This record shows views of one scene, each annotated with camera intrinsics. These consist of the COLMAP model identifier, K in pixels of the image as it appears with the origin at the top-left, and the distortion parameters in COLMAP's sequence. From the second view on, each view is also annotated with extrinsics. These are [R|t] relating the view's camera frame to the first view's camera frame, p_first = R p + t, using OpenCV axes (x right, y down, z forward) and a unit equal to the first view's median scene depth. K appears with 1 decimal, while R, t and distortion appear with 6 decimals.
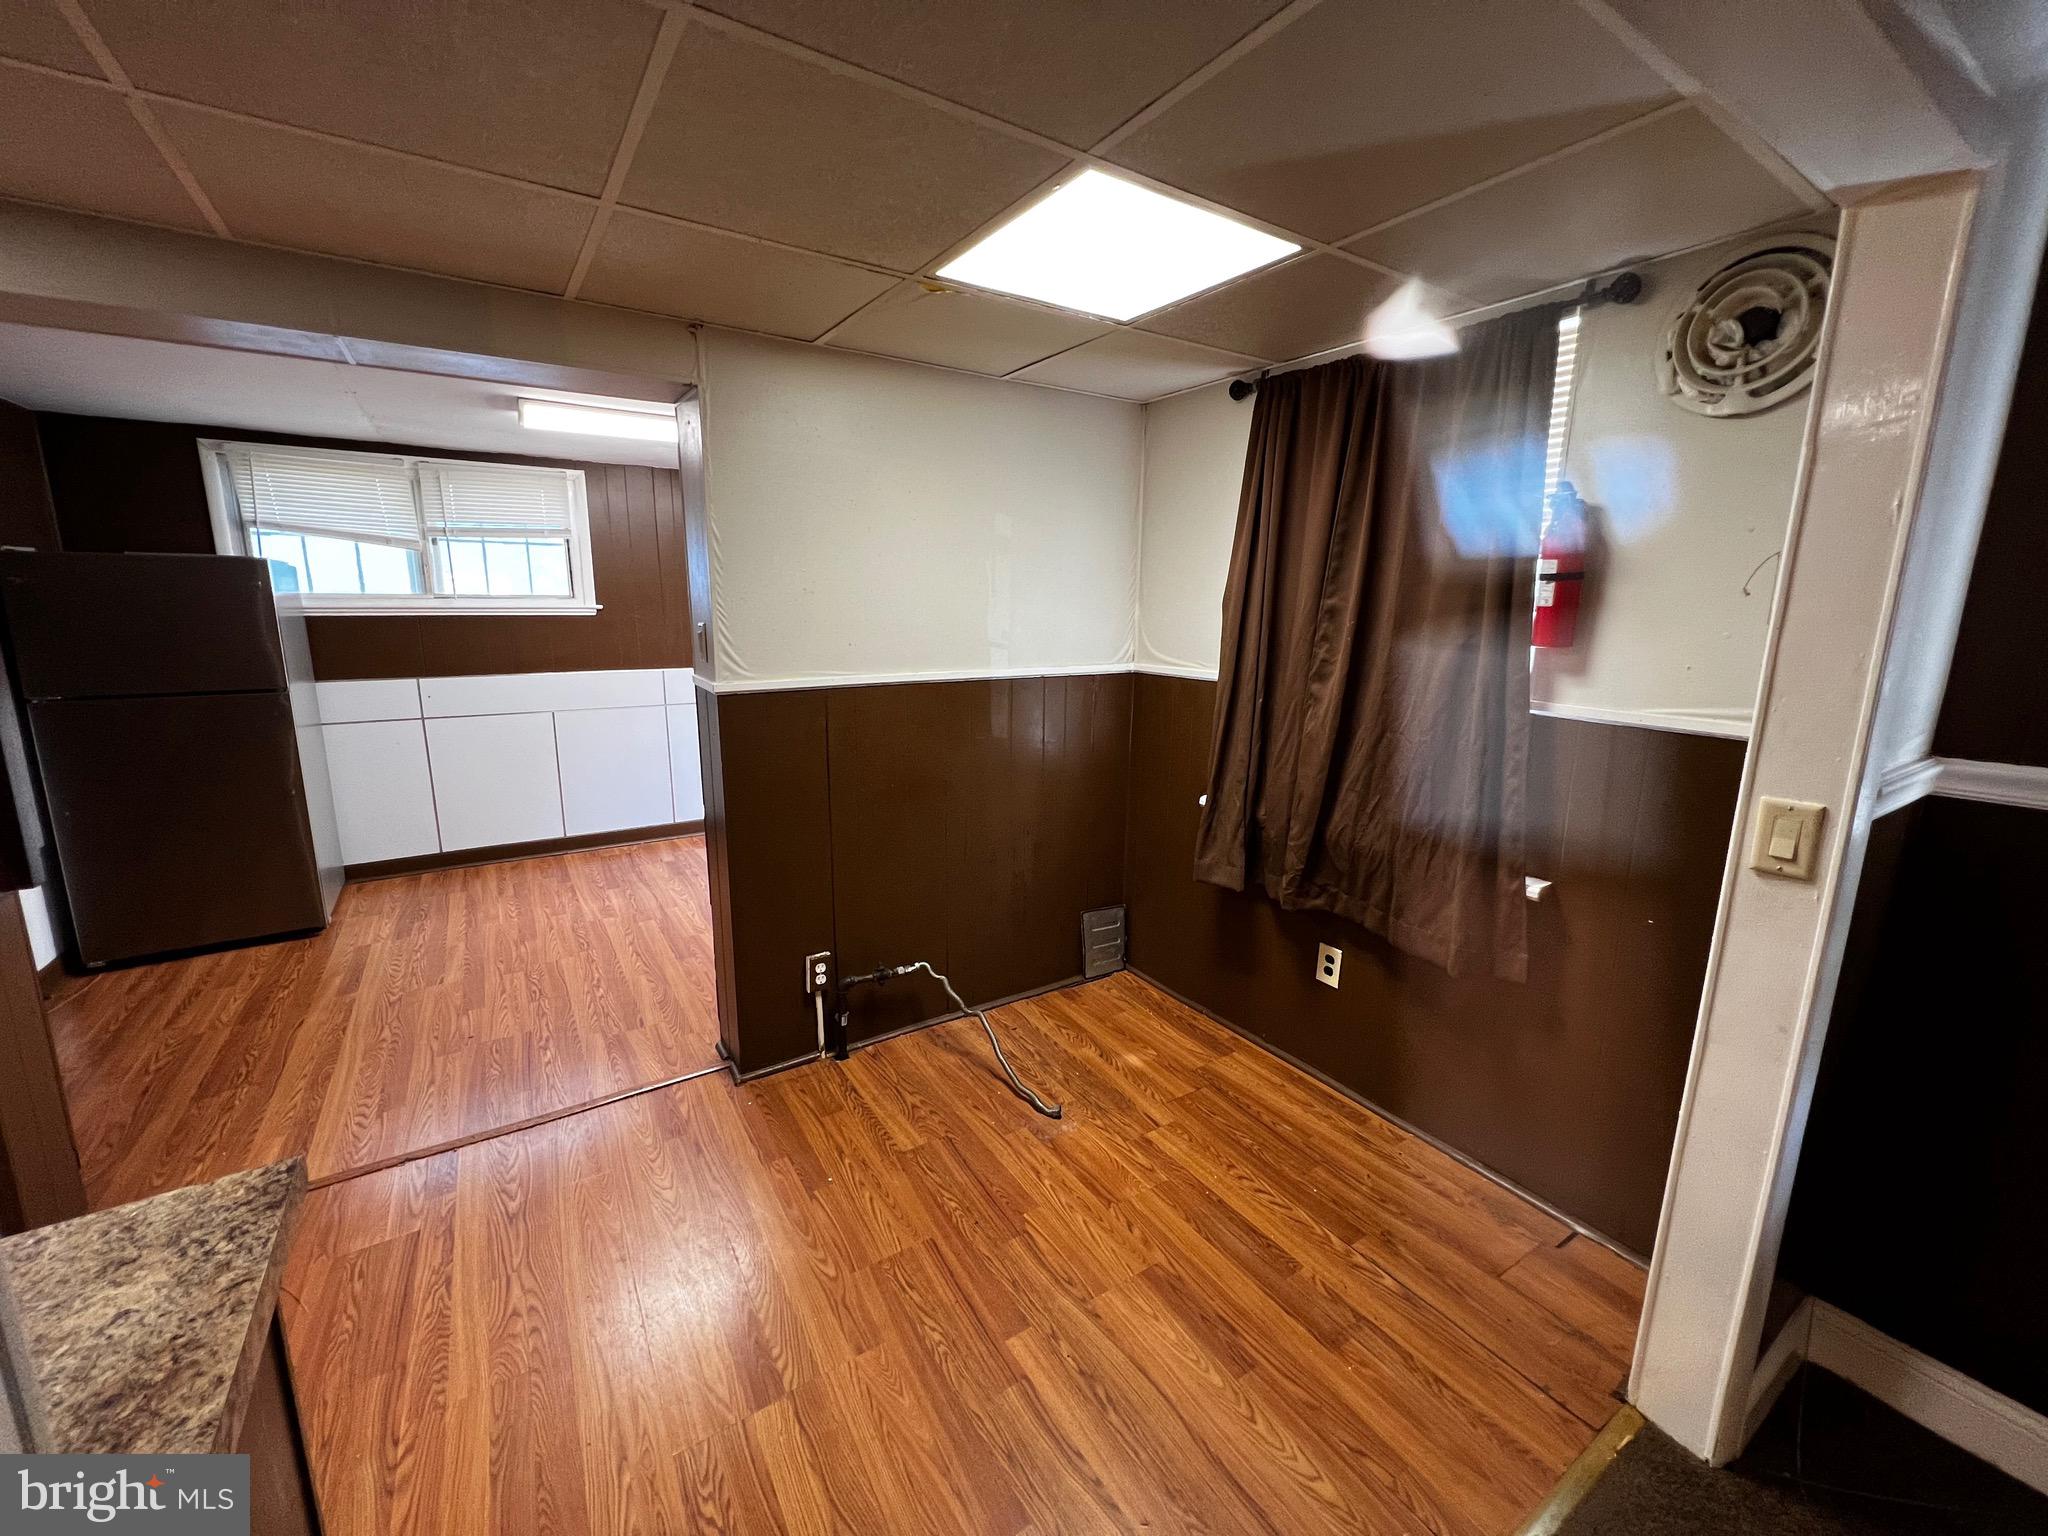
lens RADIAL K [[816.5, 0, 1028.0], [0, 816.5, 761.0], [0, 0, 1]] dist [-0.000368, 0.000003]
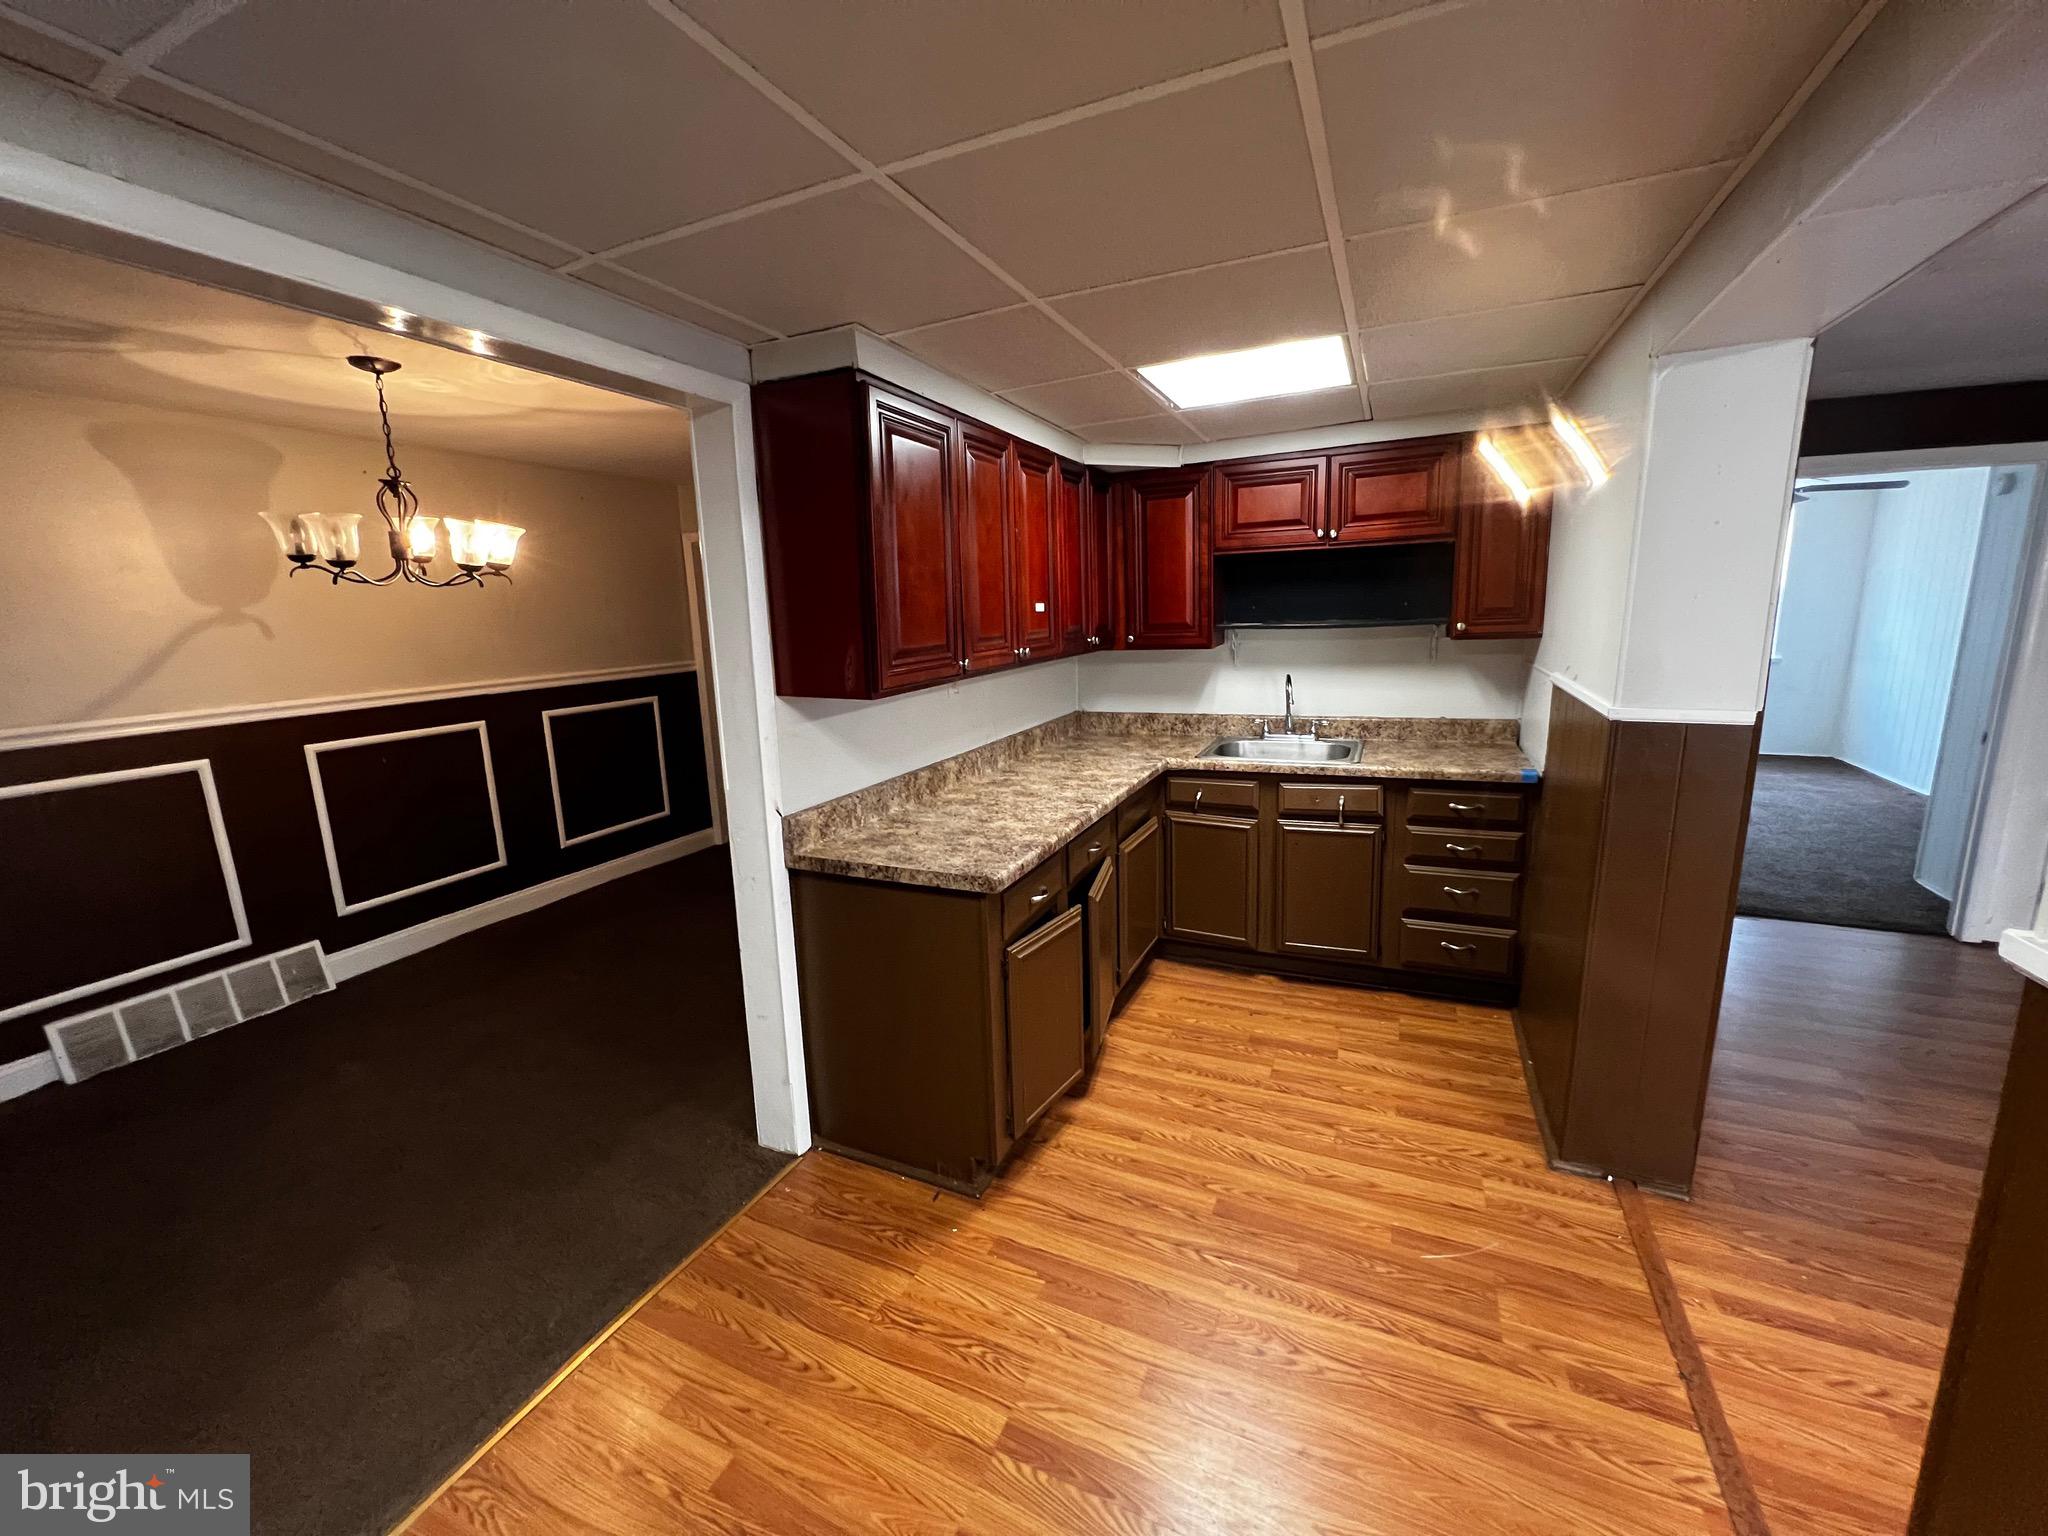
lens RADIAL K [[816.5, 0, 1031.9], [0, 816.5, 762.2], [0, 0, 1]] dist [-0.000368, 0.000003]
pose [[-0.841716, 0.123327, -0.525647, 0.081362], [-0.083627, 0.932035, 0.352587, -0.349644], [0.533405, 0.340736, -0.774195, 1.534870]]
